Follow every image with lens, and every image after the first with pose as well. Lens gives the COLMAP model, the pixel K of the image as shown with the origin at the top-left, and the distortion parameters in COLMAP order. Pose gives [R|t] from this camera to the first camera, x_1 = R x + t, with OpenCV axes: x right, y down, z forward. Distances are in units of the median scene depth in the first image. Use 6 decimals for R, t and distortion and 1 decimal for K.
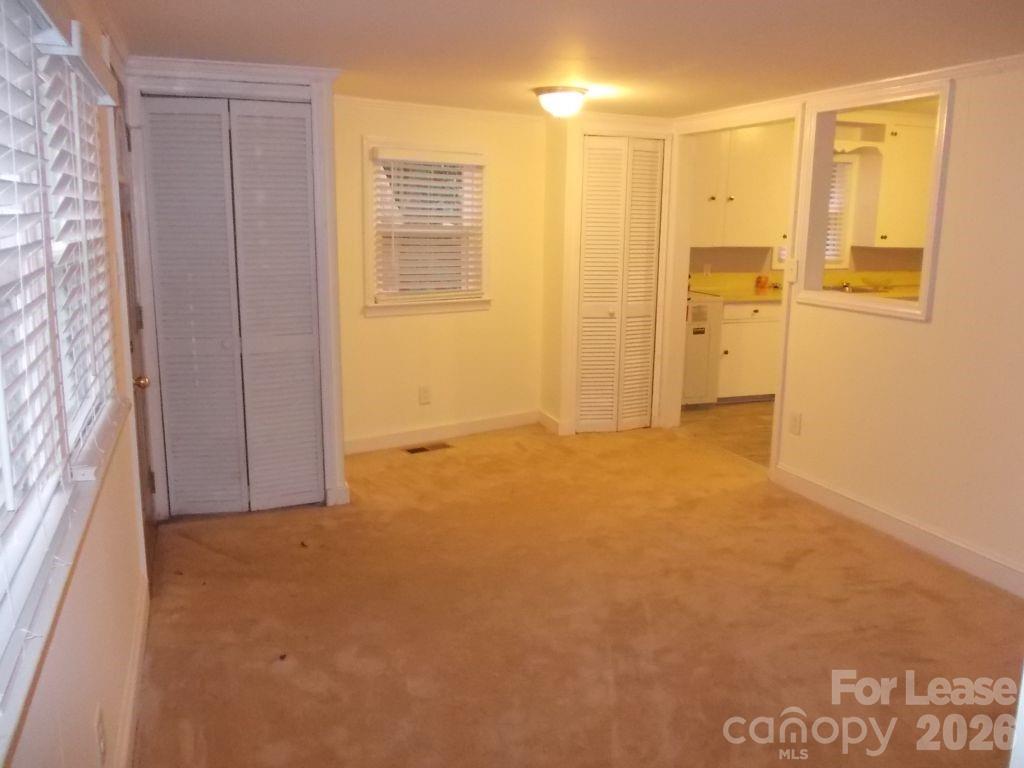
lens RADIAL K [[864.9, 0, 512.0], [0, 864.9, 384.0], [0, 0, 1]] dist [-0.010578, -0.016215]
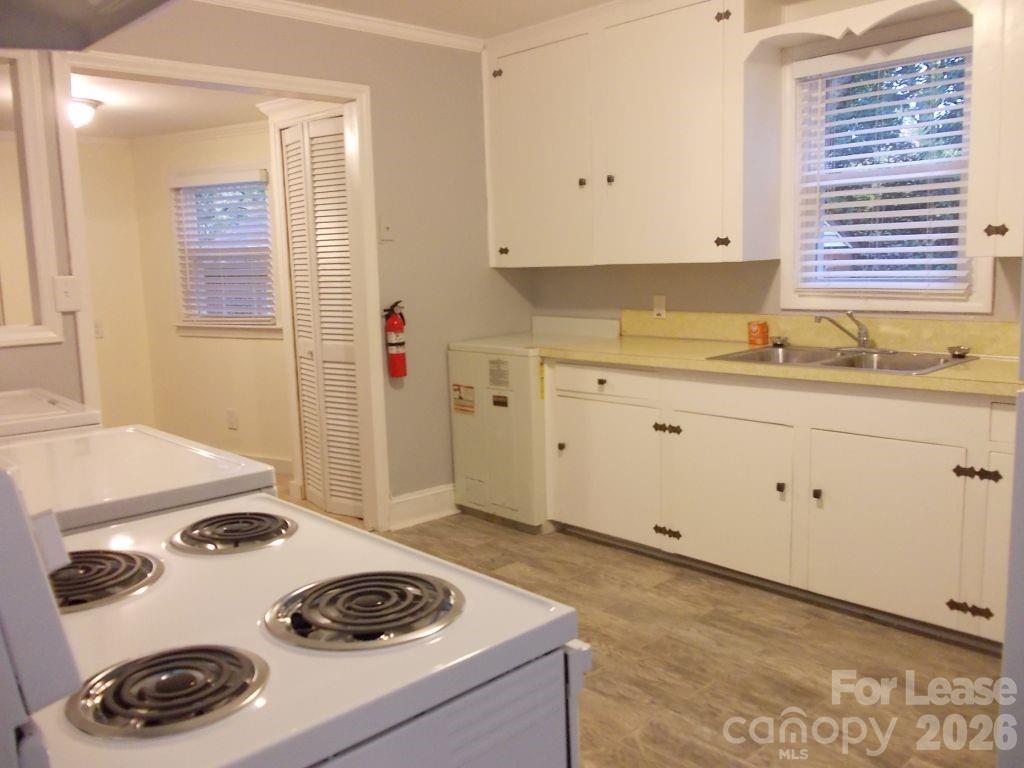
lens RADIAL K [[864.9, 0, 512.0], [0, 864.9, 384.0], [0, 0, 1]] dist [-0.010578, -0.016215]
pose [[0.394816, 0.104406, -0.912809, 0.708433], [-0.144933, 0.988160, 0.050336, -0.095485], [0.907257, 0.112423, 0.405273, 0.684029]]
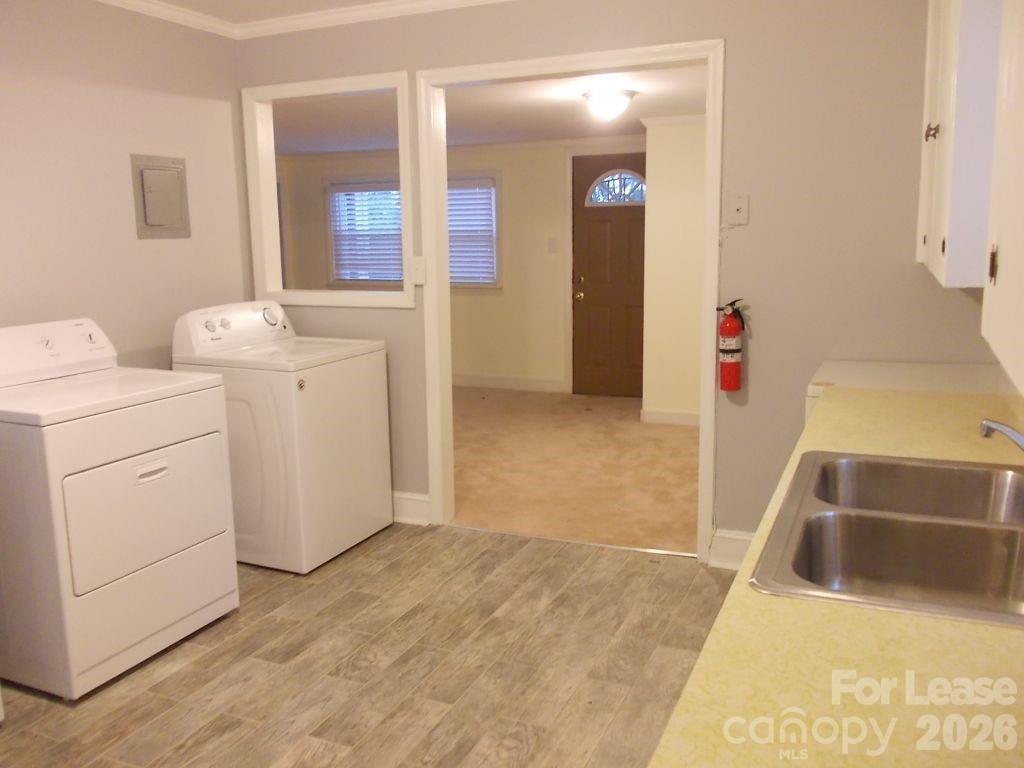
lens RADIAL K [[864.9, 0, 512.0], [0, 864.9, 384.0], [0, 0, 1]] dist [-0.010578, -0.016215]
pose [[-0.698056, 0.114510, -0.706828, 0.578023], [-0.139198, 0.946597, 0.290824, -0.183371], [0.702383, 0.301400, -0.644838, 1.059005]]
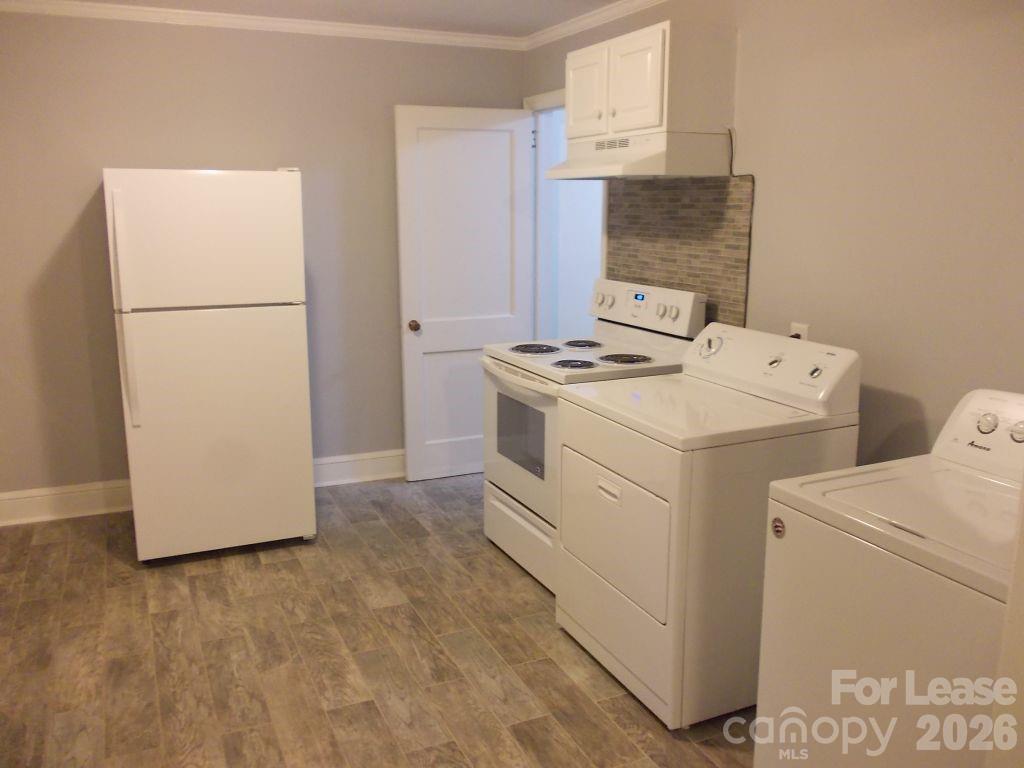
lens RADIAL K [[864.9, 0, 512.0], [0, 864.9, 384.0], [0, 0, 1]] dist [-0.010578, -0.016215]
pose [[-0.068742, -0.223950, 0.972173, 0.082190], [0.194647, 0.952740, 0.233237, -0.150689], [-0.978462, 0.205264, -0.021902, 0.753428]]
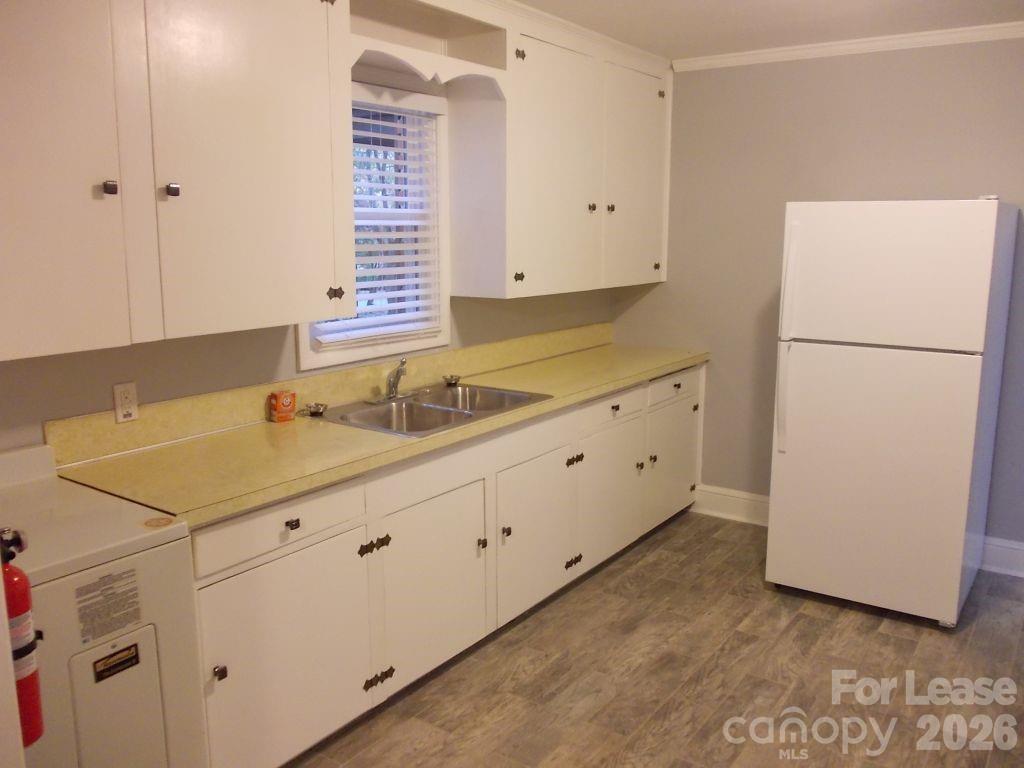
lens RADIAL K [[864.9, 0, 512.0], [0, 864.9, 384.0], [0, 0, 1]] dist [-0.010578, -0.016215]
pose [[0.817236, -0.118331, 0.564024, 0.158305], [0.126195, 0.991685, 0.025205, -0.127438], [-0.562317, 0.050578, 0.825374, 0.629769]]
